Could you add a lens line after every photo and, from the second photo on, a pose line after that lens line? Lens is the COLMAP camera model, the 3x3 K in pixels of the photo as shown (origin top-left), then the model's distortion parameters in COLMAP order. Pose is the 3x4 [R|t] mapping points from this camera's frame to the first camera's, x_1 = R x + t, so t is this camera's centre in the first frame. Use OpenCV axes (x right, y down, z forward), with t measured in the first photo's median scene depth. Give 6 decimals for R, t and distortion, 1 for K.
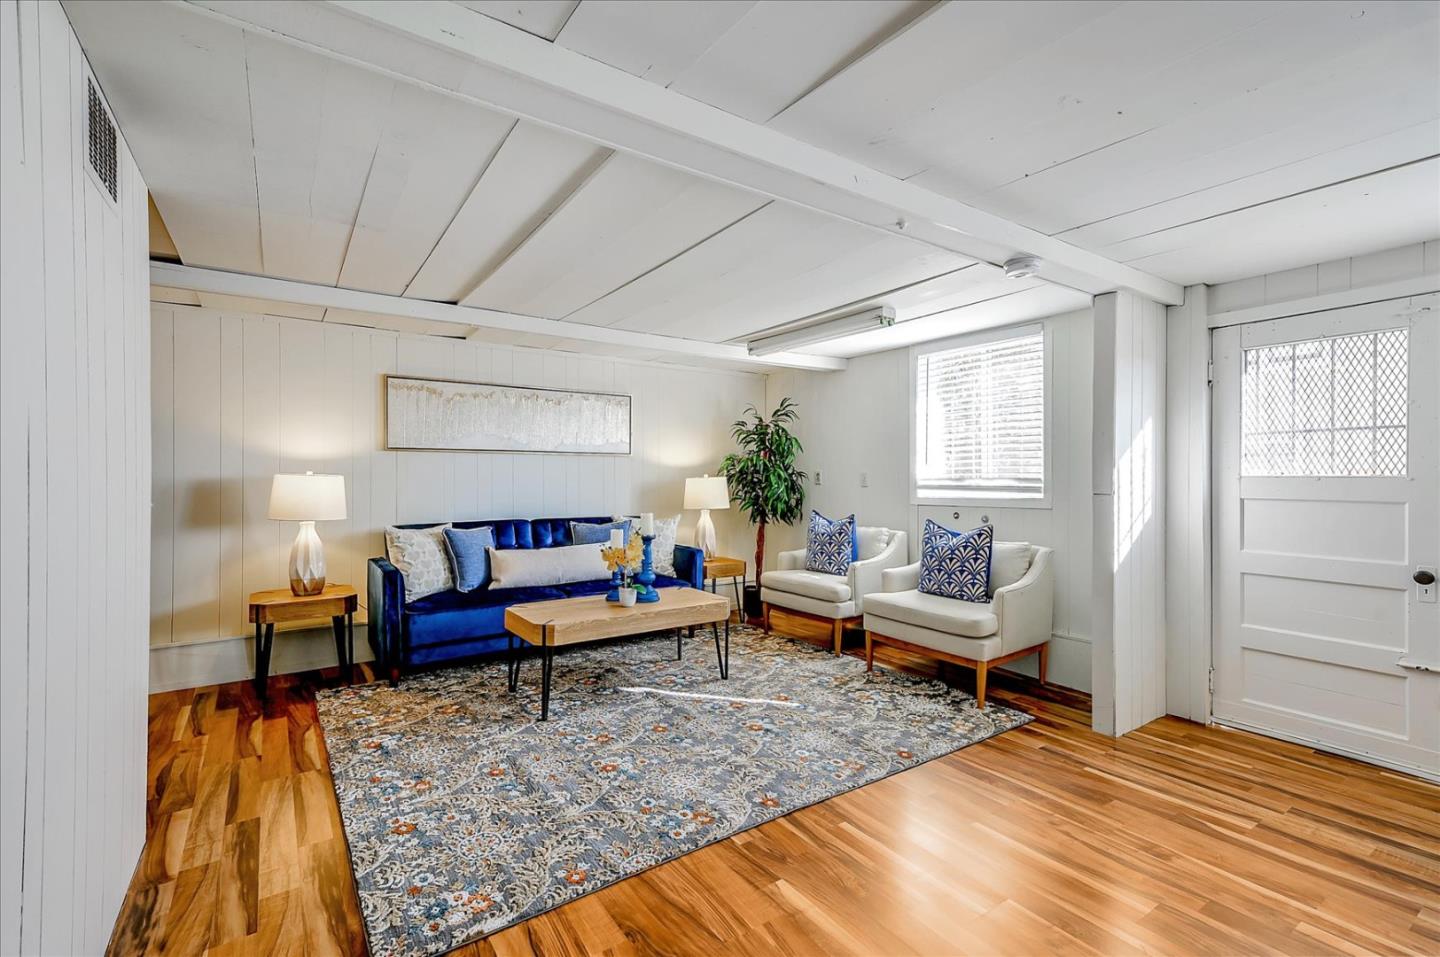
lens RADIAL K [[650.5, 0, 714.0], [0, 650.5, 471.2], [0, 0, 1]] dist [0.027627, 0.000160]
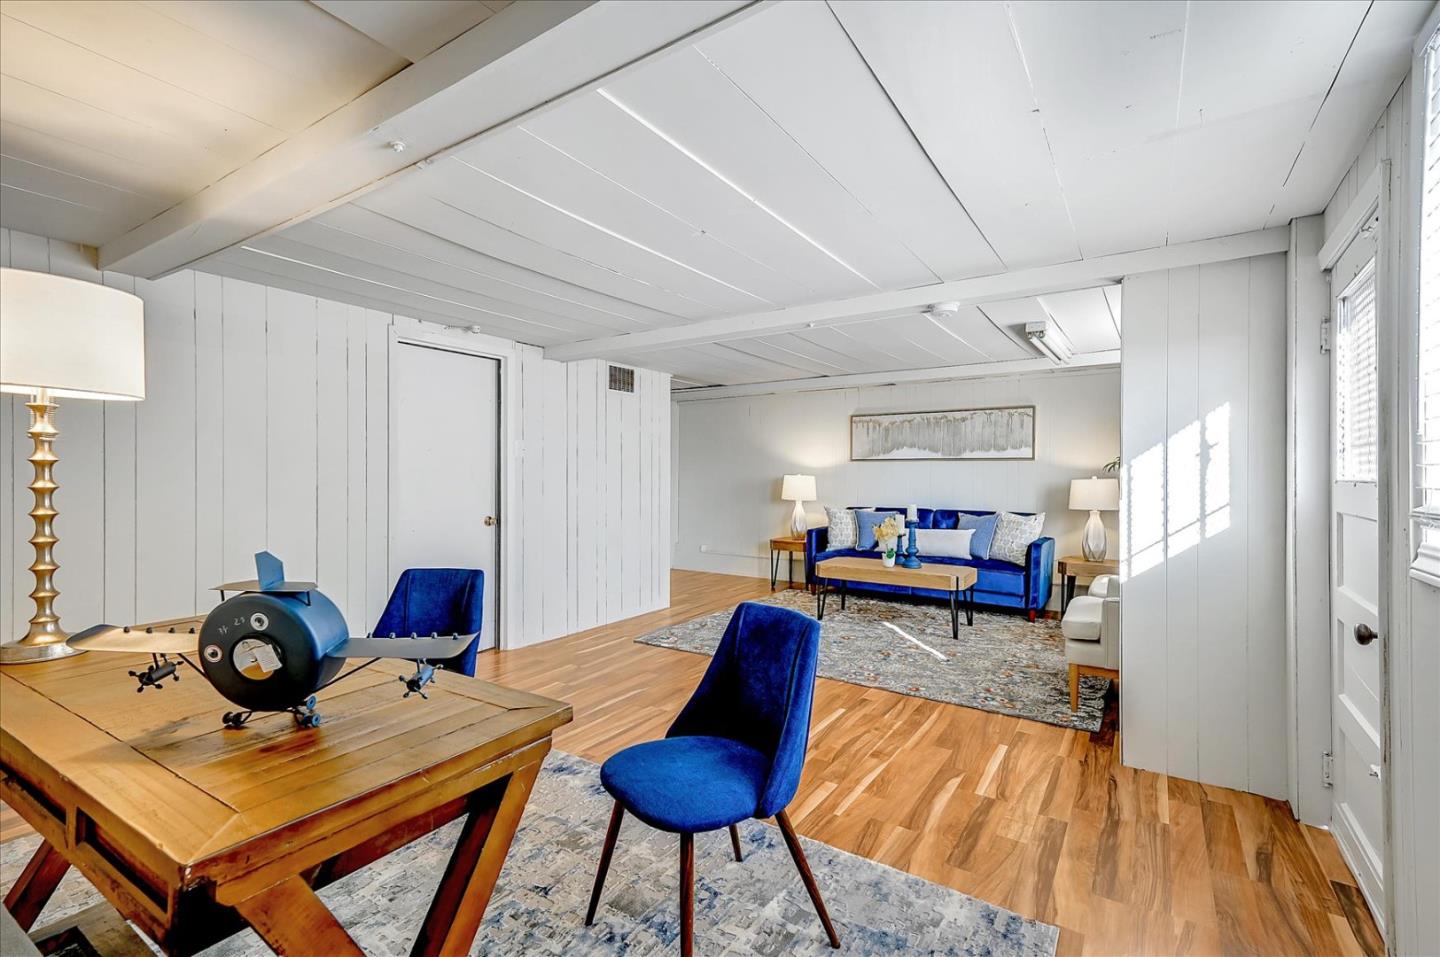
lens RADIAL K [[623.6, 0, 712.7], [0, 623.6, 477.4], [0, 0, 1]] dist [0.016894, 0.000017]
pose [[0.363486, 0.002938, -0.931595, 1.042299], [0.004448, 0.999978, 0.004889, -0.001045], [0.931589, -0.005921, 0.363465, 0.133941]]
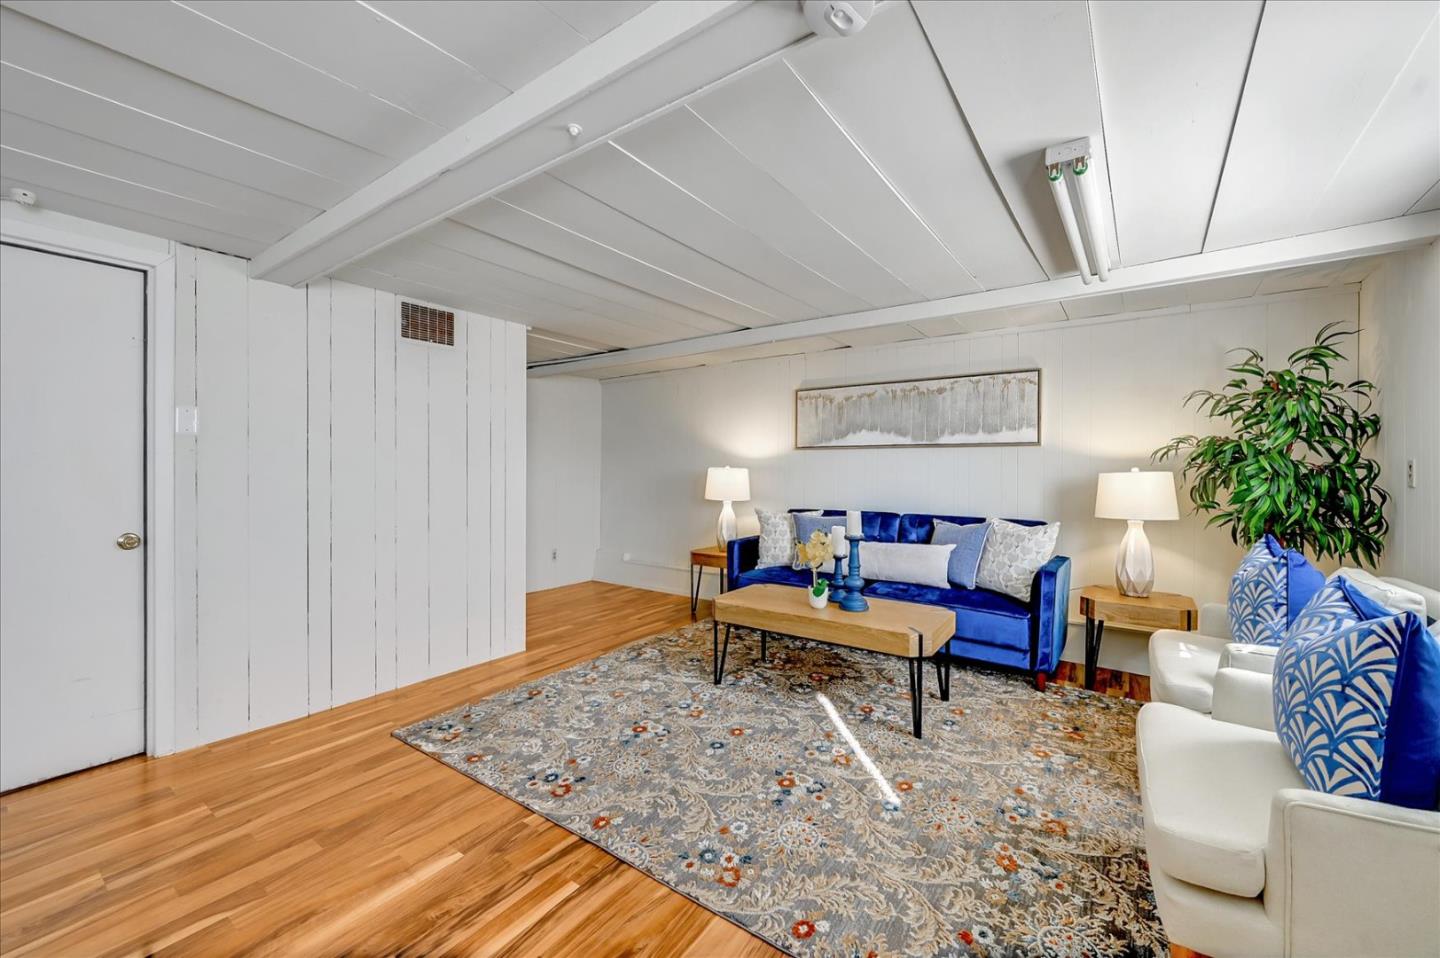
lens RADIAL K [[570.3, 0, 709.9], [0, 570.3, 470.3], [0, 0, 1]] dist [0.001030, -0.000098]
pose [[0.338304, -0.000989, -0.941037, 0.599311], [0.004148, 0.999991, 0.000441, 0.008703], [0.941028, -0.004053, 0.338305, 0.590088]]
